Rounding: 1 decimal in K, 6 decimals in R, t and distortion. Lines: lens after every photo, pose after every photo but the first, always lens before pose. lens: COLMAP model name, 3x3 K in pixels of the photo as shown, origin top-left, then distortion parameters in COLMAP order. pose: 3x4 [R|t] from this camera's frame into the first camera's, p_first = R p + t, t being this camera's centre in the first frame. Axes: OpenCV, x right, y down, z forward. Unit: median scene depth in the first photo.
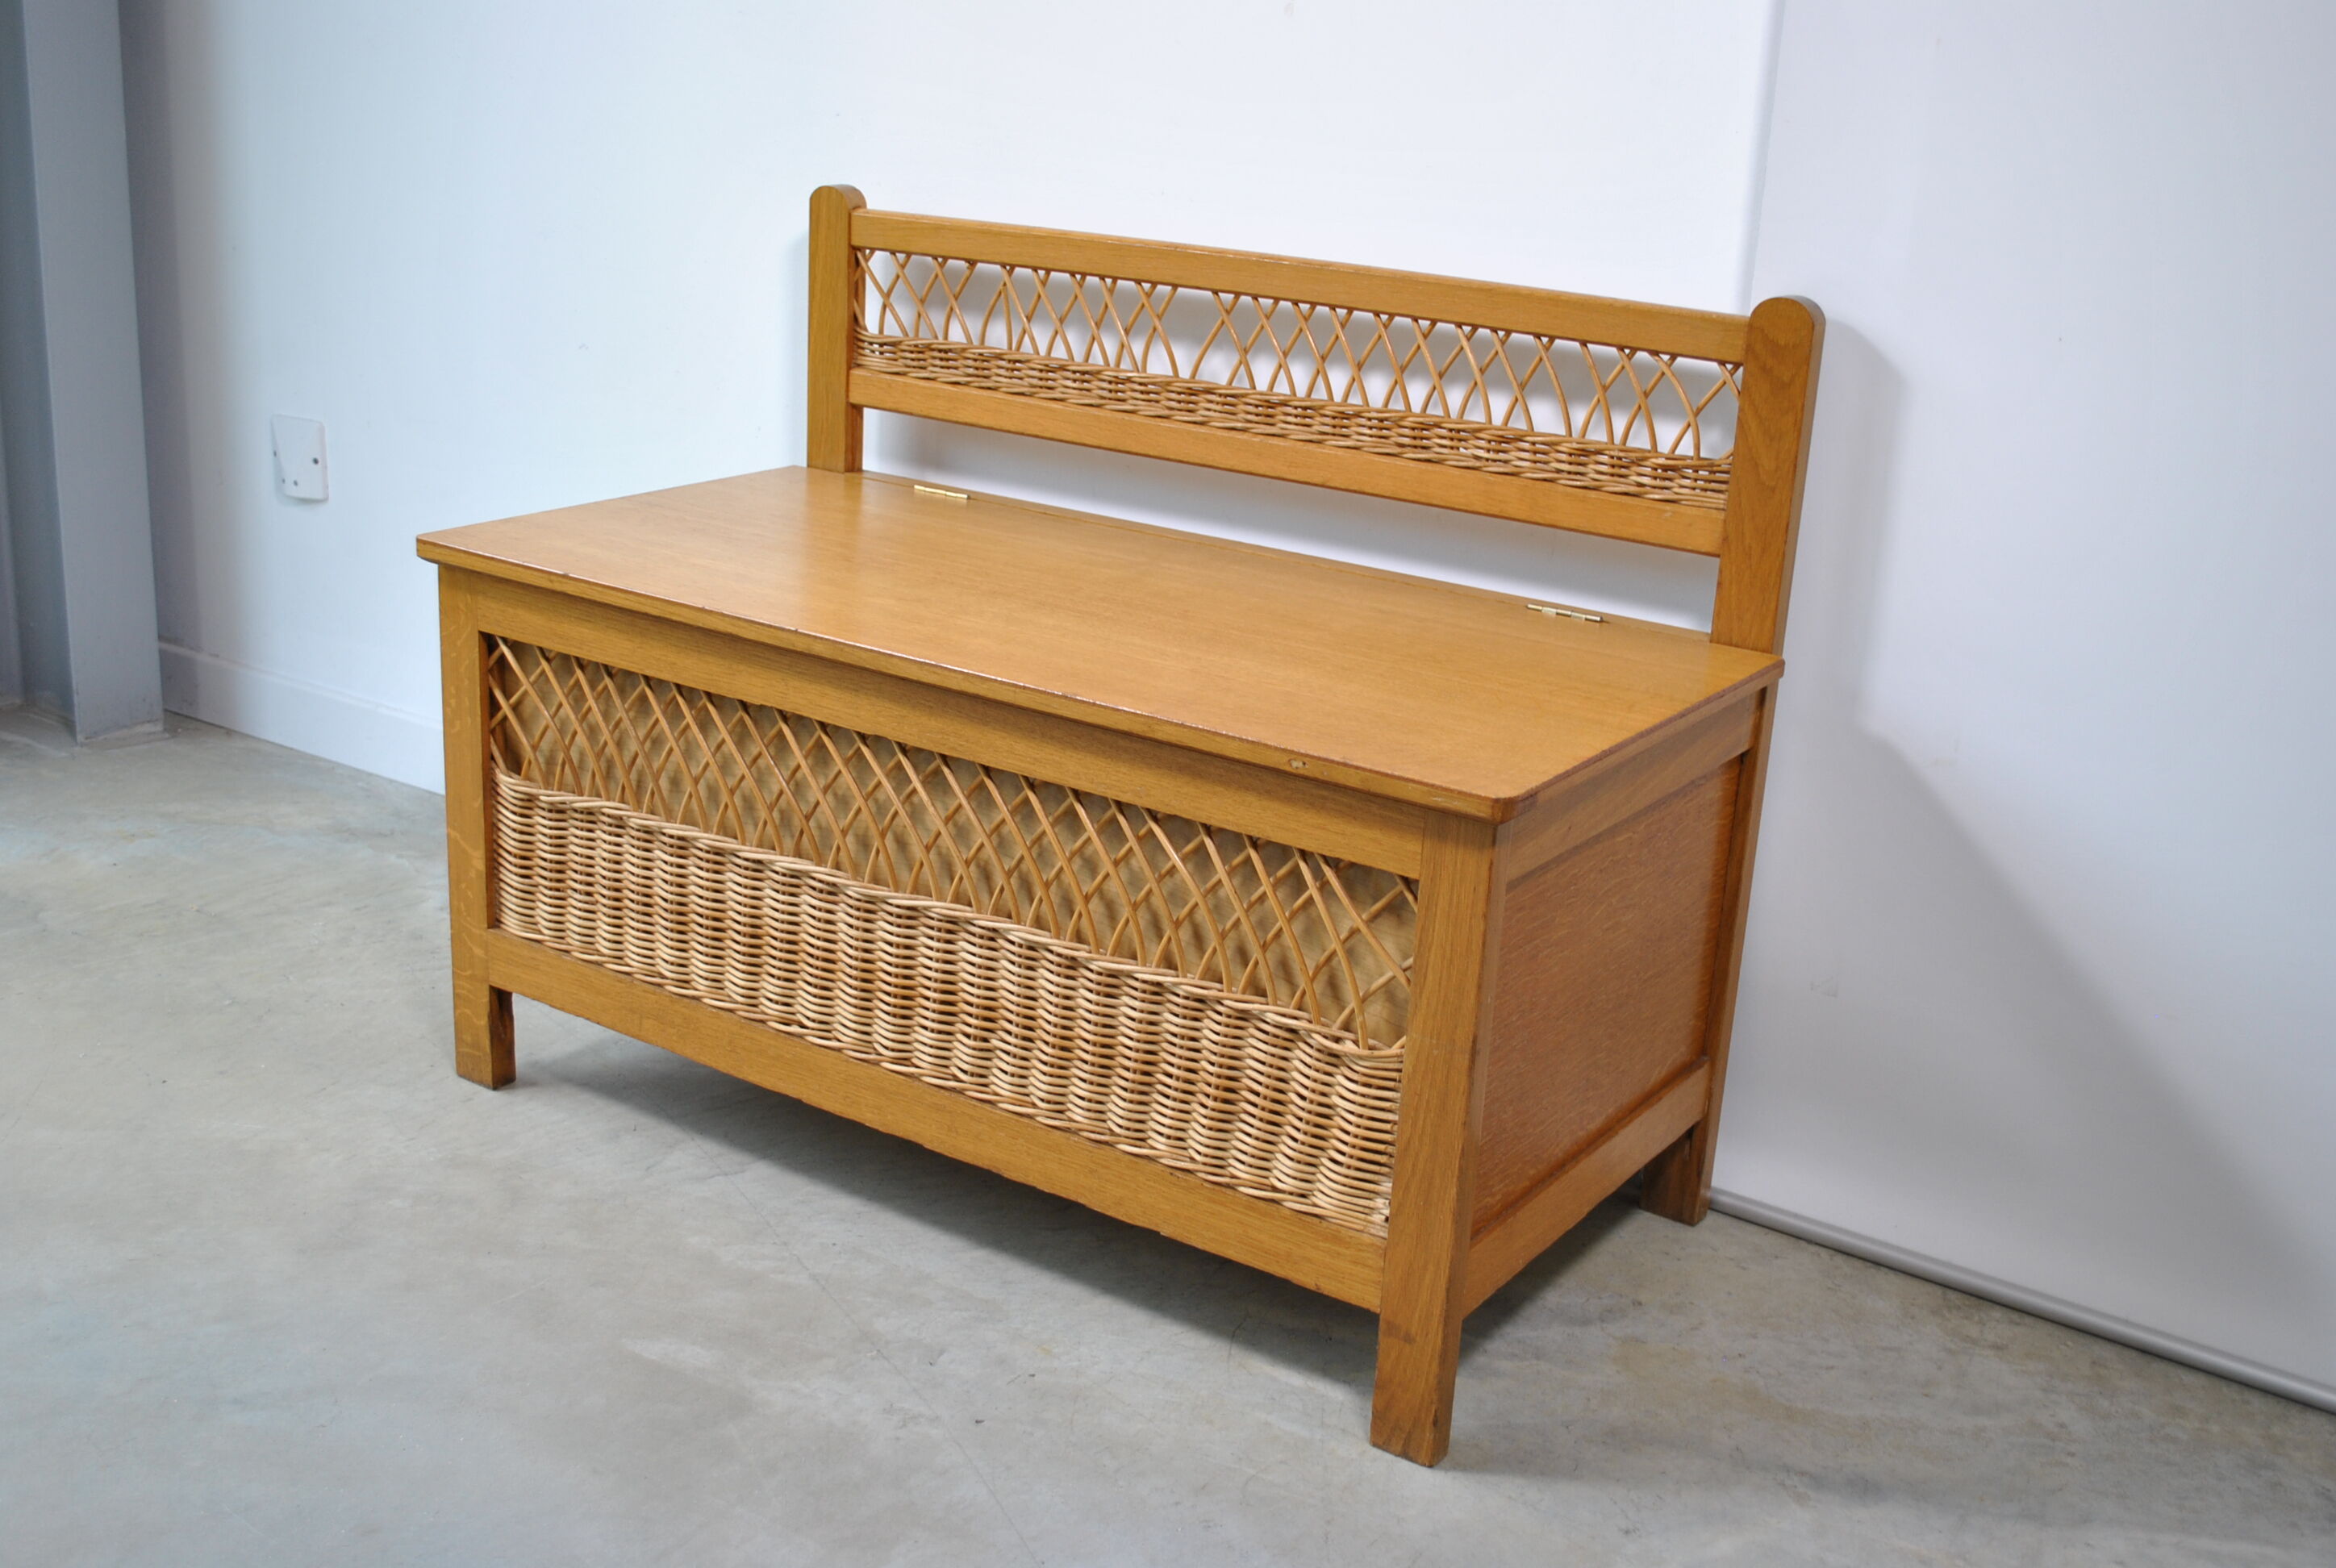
lens RADIAL K [[2515.9, 0, 1173.9], [0, 2515.9, 780.7], [0, 0, 1]] dist [-0.049798, -0.006487]
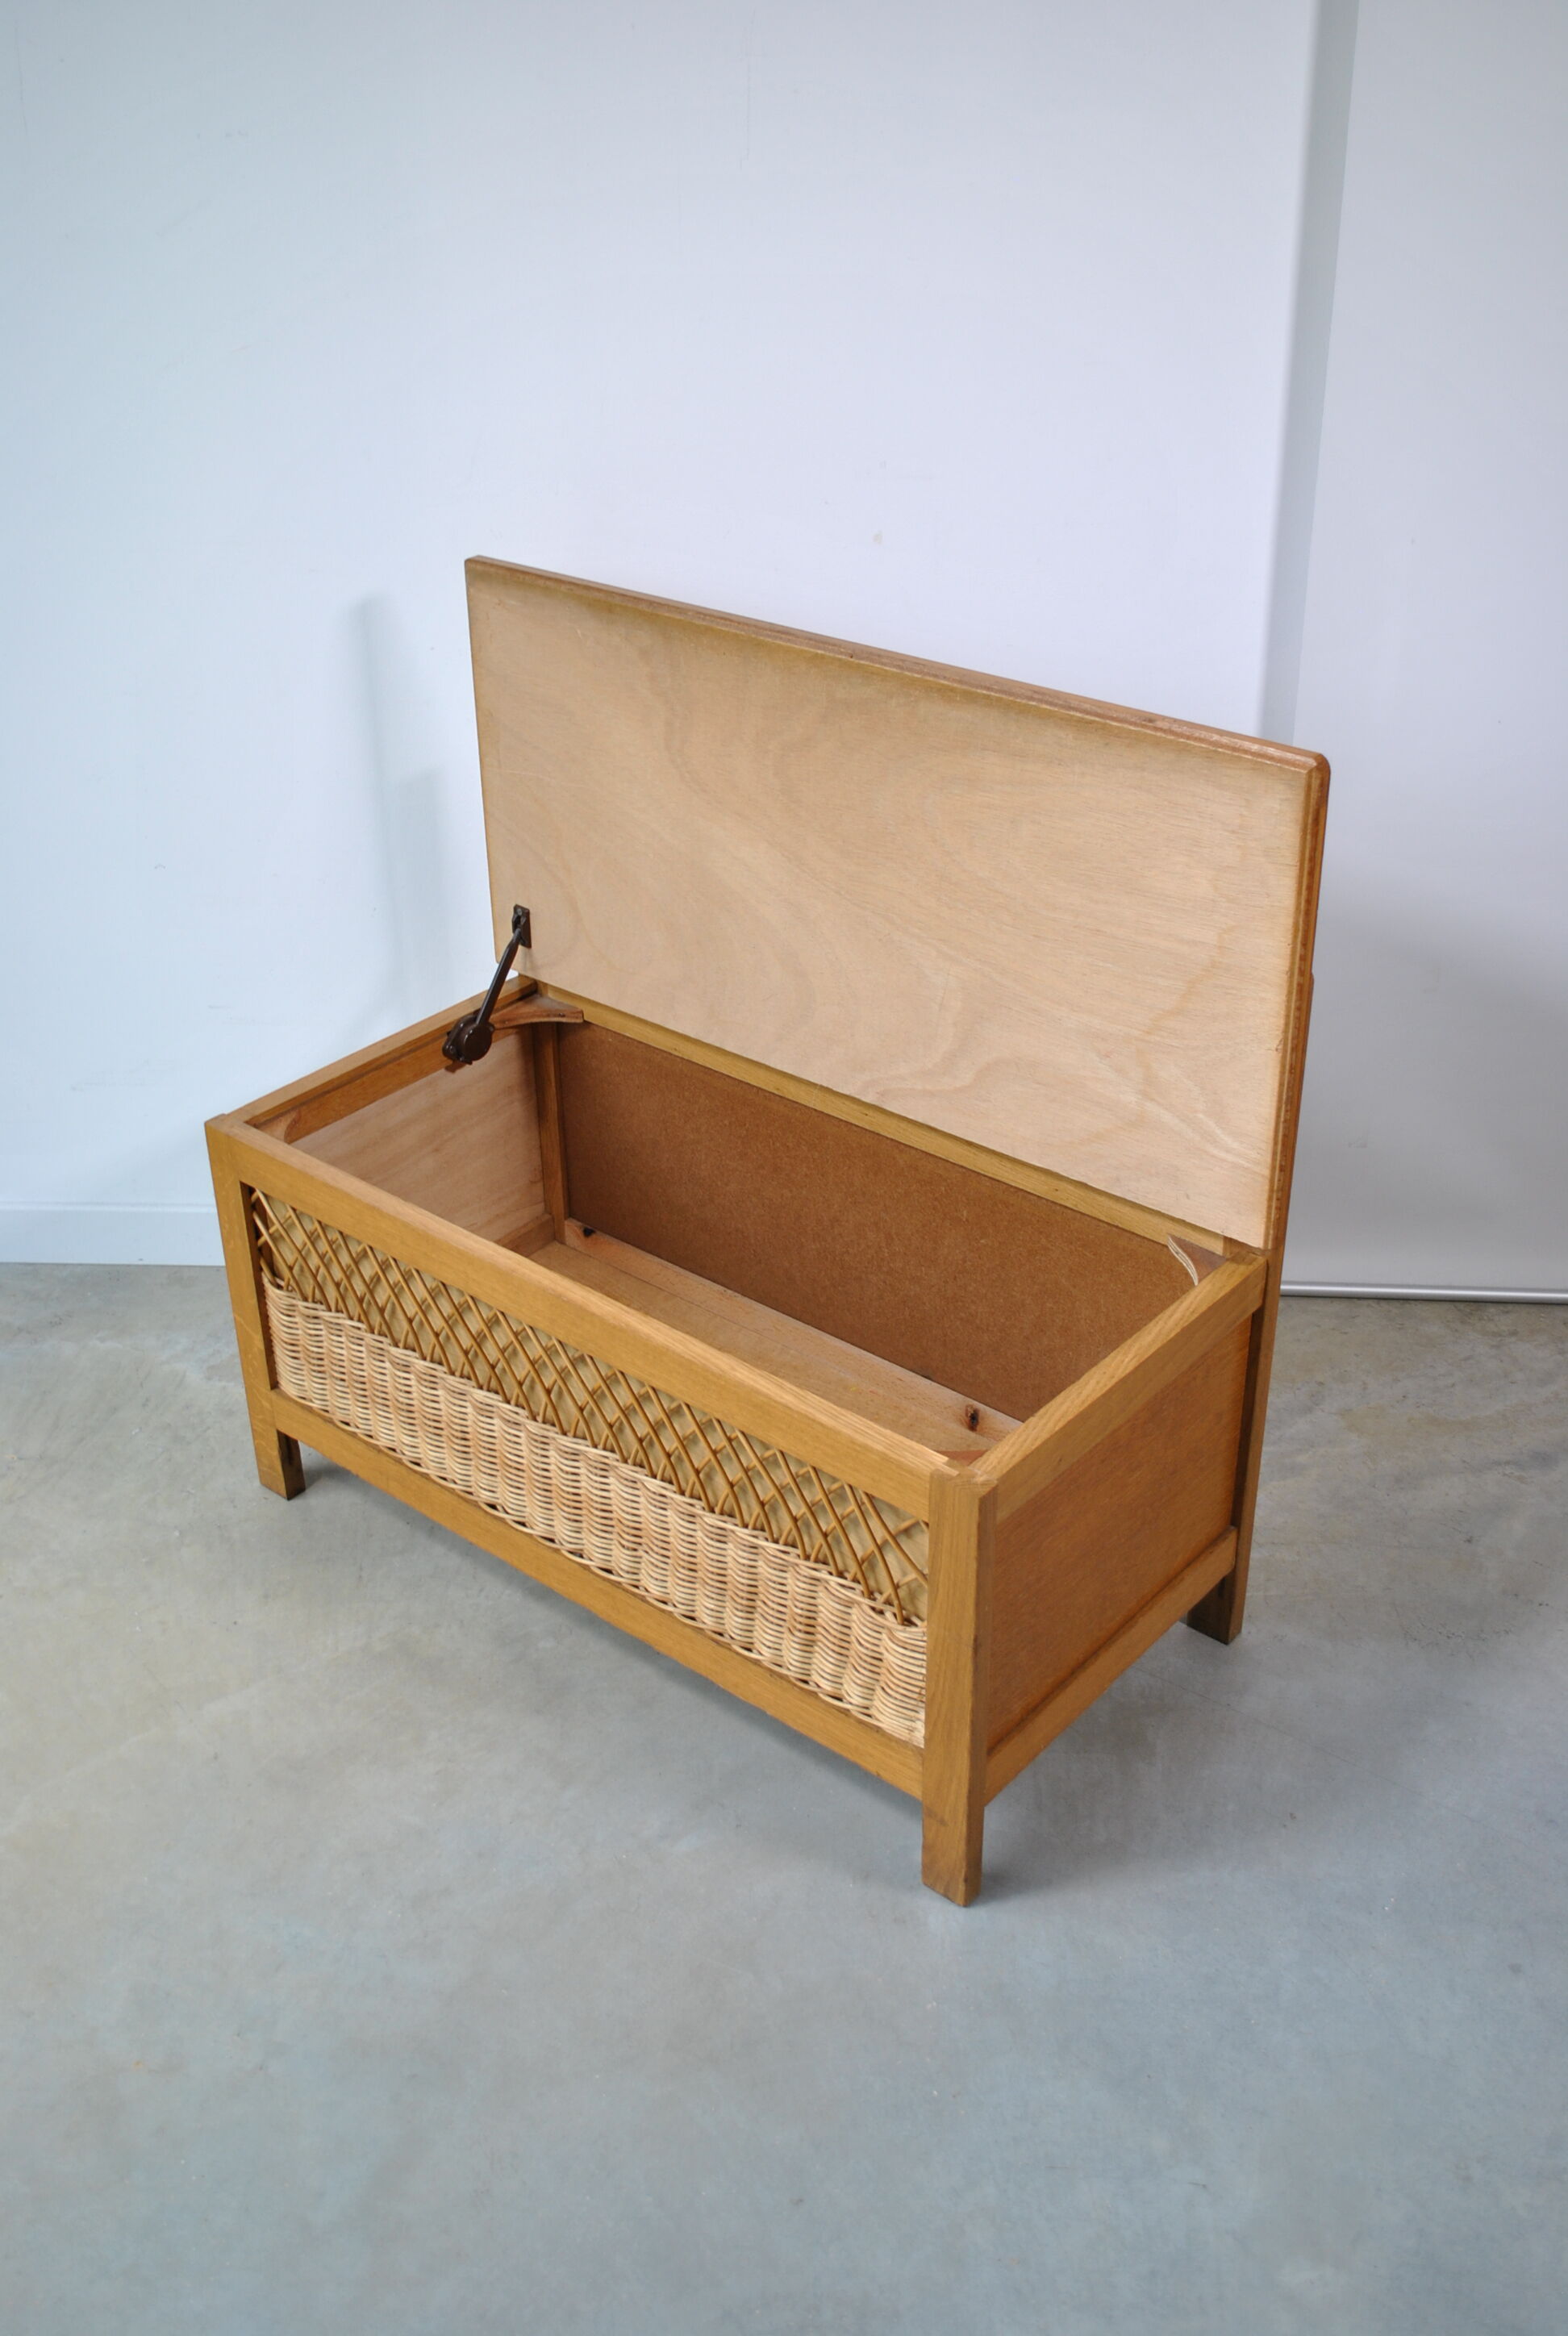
lens RADIAL K [[2398.7, 0, 779.5], [0, 2398.7, 1177.7], [0, 0, 1]] dist [-0.057628, 0.003225]
pose [[0.992156, -0.006568, -0.124835, 0.143146], [0.033802, 0.975513, 0.217328, -0.325722], [0.120351, -0.219843, 0.968083, -0.121546]]
